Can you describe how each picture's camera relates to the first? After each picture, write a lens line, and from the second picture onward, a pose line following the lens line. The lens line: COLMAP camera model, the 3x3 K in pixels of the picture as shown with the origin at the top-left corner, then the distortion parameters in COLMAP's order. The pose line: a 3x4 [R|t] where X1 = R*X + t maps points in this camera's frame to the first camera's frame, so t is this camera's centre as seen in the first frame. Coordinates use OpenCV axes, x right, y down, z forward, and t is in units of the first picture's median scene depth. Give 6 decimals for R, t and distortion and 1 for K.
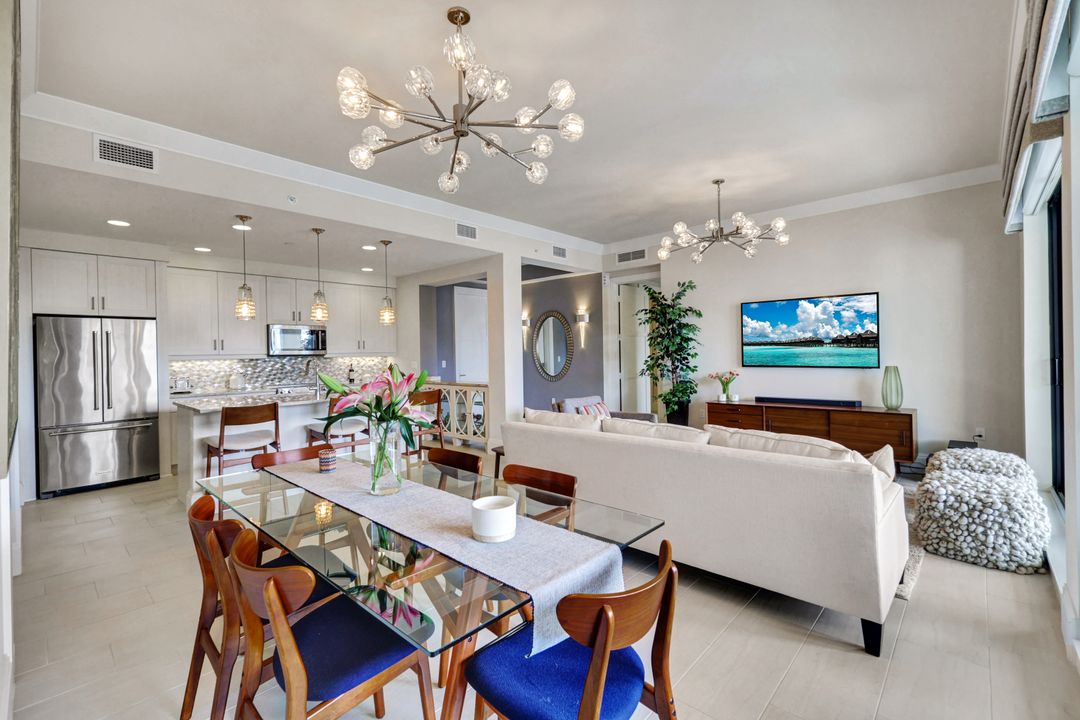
lens RADIAL K [[474.0, 0, 560.8], [0, 474.0, 351.3], [0, 0, 1]] dist [-0.000382, -0.000690]
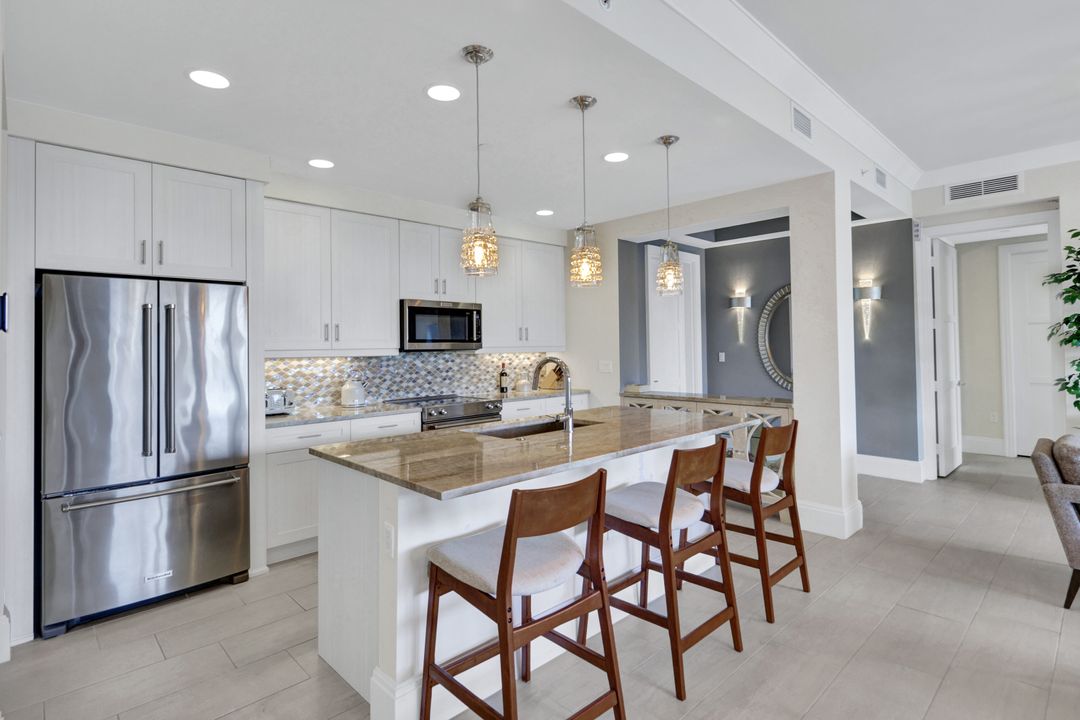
lens RADIAL K [[543.8, 0, 571.6], [0, 543.8, 331.4], [0, 0, 1]] dist [-0.003858, -0.000580]
pose [[0.999121, 0.003994, -0.041720, -0.400201], [-0.004928, 0.999739, -0.022311, -0.001458], [0.041620, 0.022497, 0.998880, 0.344103]]
